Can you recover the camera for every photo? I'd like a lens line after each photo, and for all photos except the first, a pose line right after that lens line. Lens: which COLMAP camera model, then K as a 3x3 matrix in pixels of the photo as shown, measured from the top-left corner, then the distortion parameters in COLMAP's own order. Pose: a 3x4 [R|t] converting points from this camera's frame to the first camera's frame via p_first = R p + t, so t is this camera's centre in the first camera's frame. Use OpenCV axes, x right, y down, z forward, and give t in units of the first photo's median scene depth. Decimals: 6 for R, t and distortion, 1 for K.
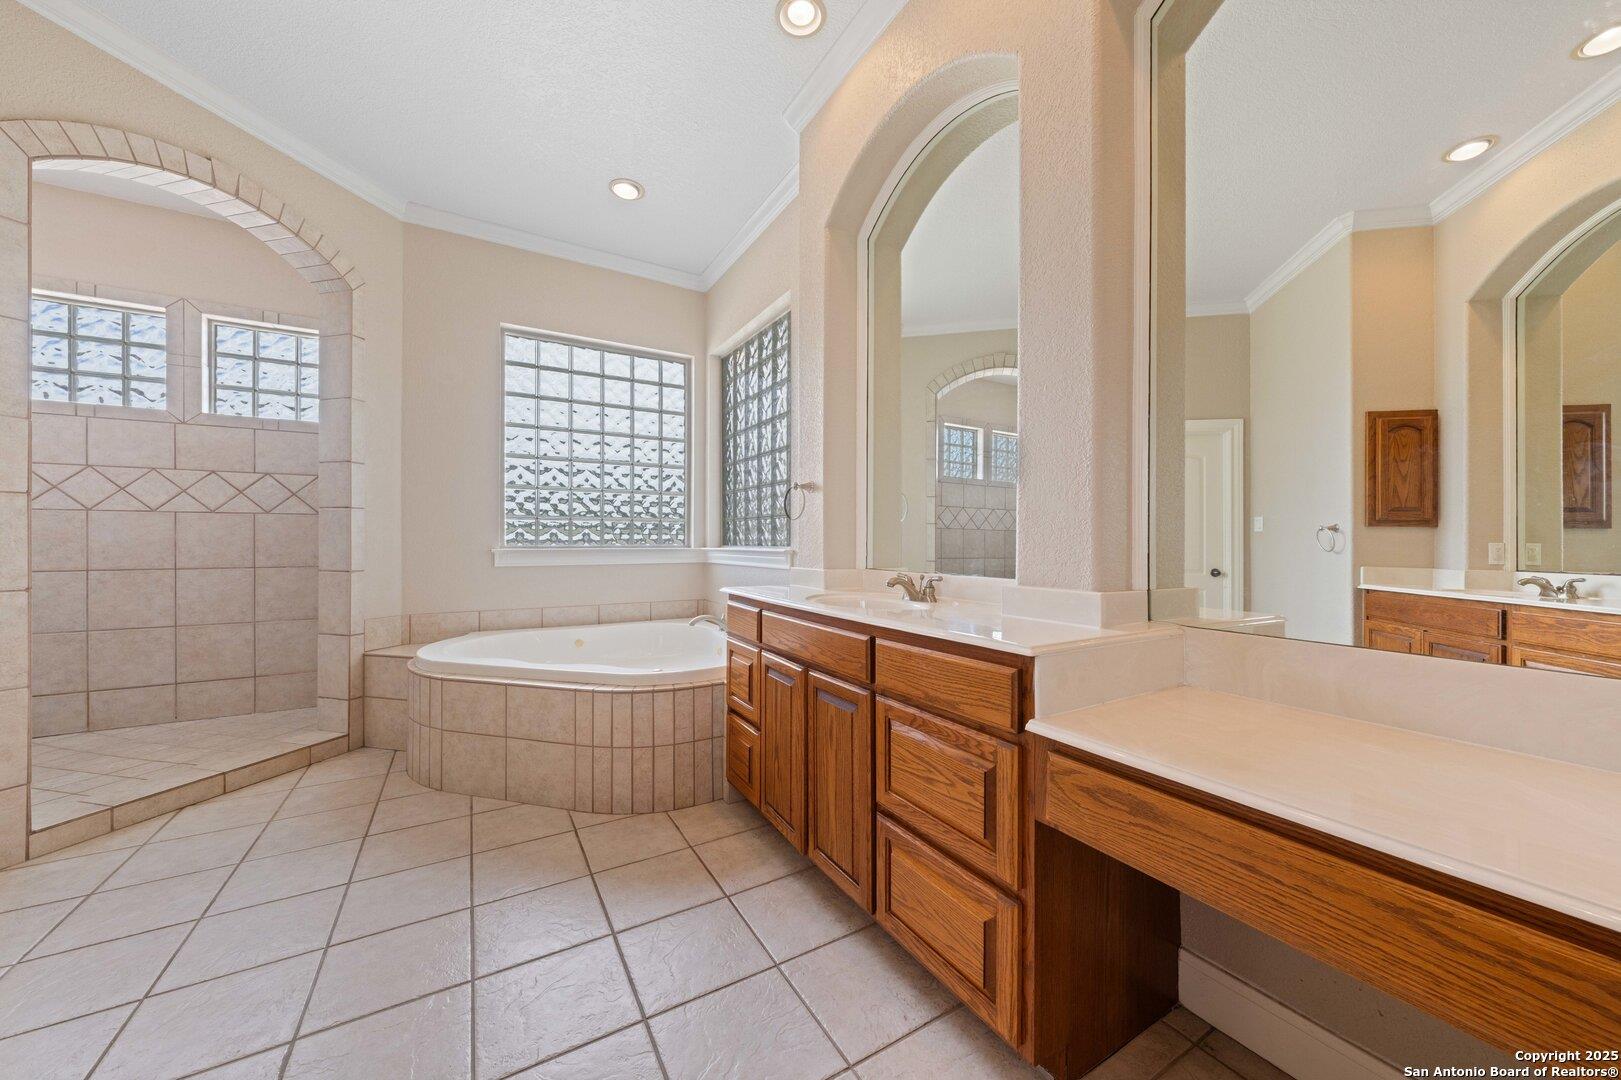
lens RADIAL K [[553.2, 0, 810.5], [0, 553.2, 540.0], [0, 0, 1]] dist [-0.011812, 0.000113]
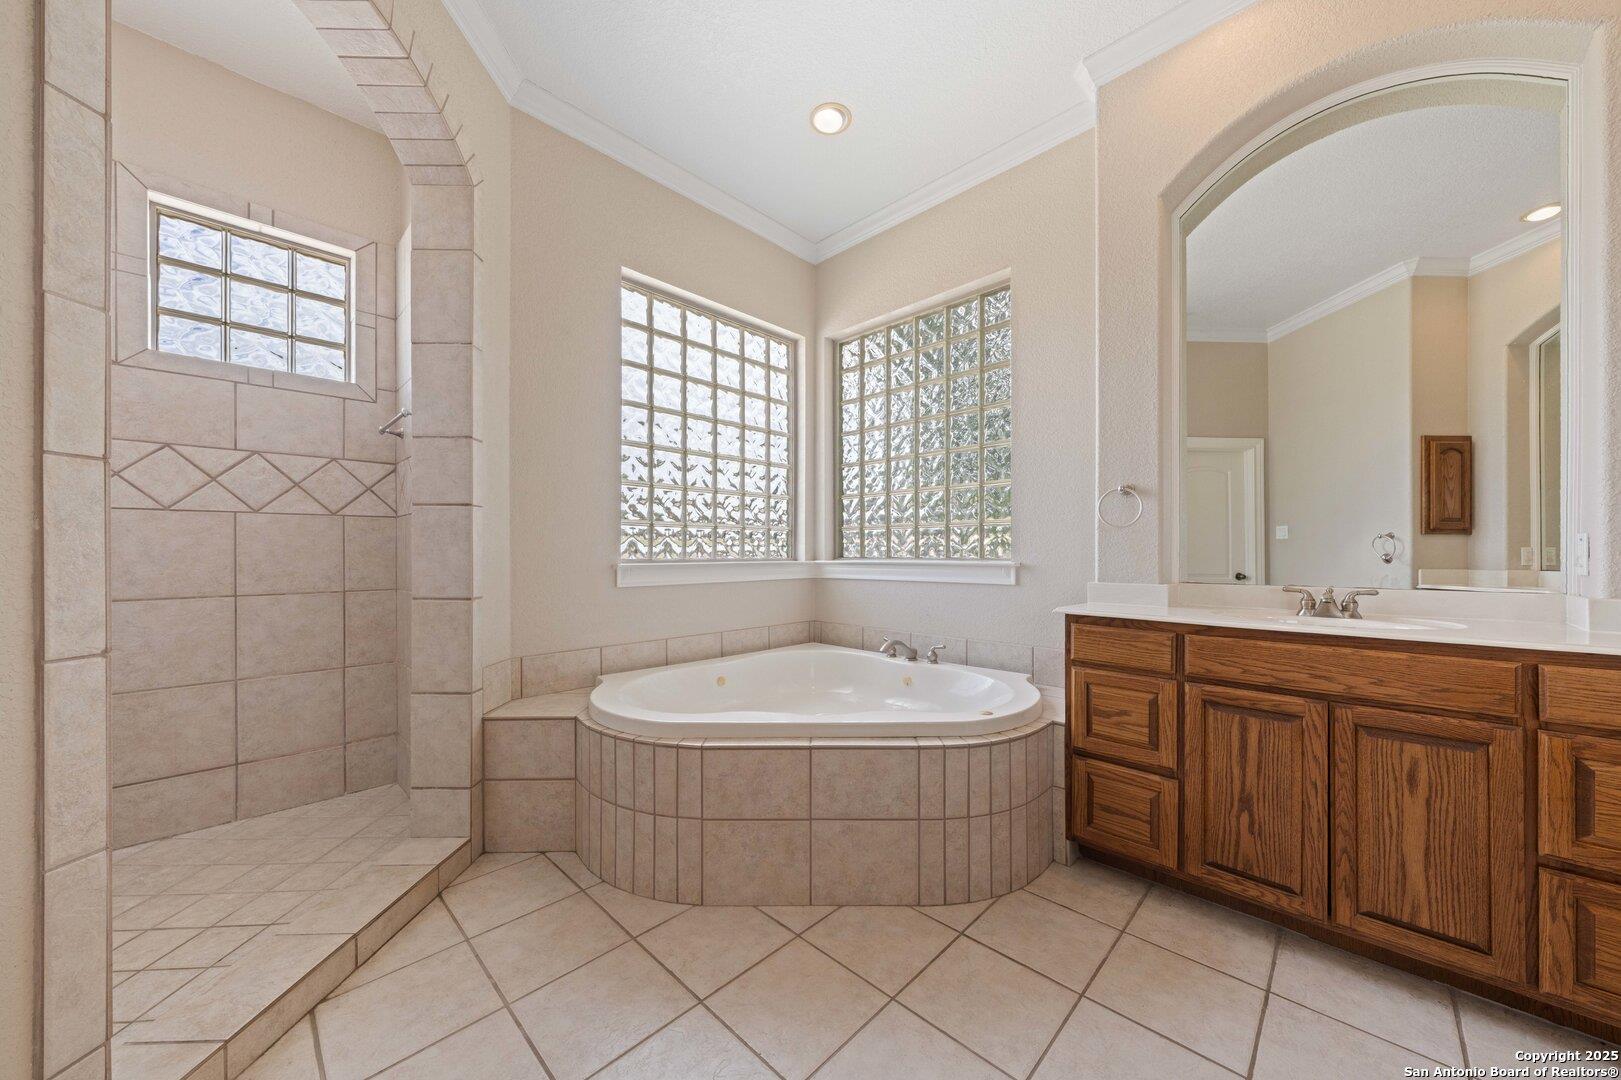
lens RADIAL K [[568.4, 0, 815.3], [0, 568.4, 548.7], [0, 0, 1]] dist [-0.002704, -0.000150]
pose [[0.970305, -0.000970, 0.241883, -0.514877], [0.002292, 0.999984, -0.005186, -0.000261], [-0.241874, 0.005586, 0.970292, 0.181740]]
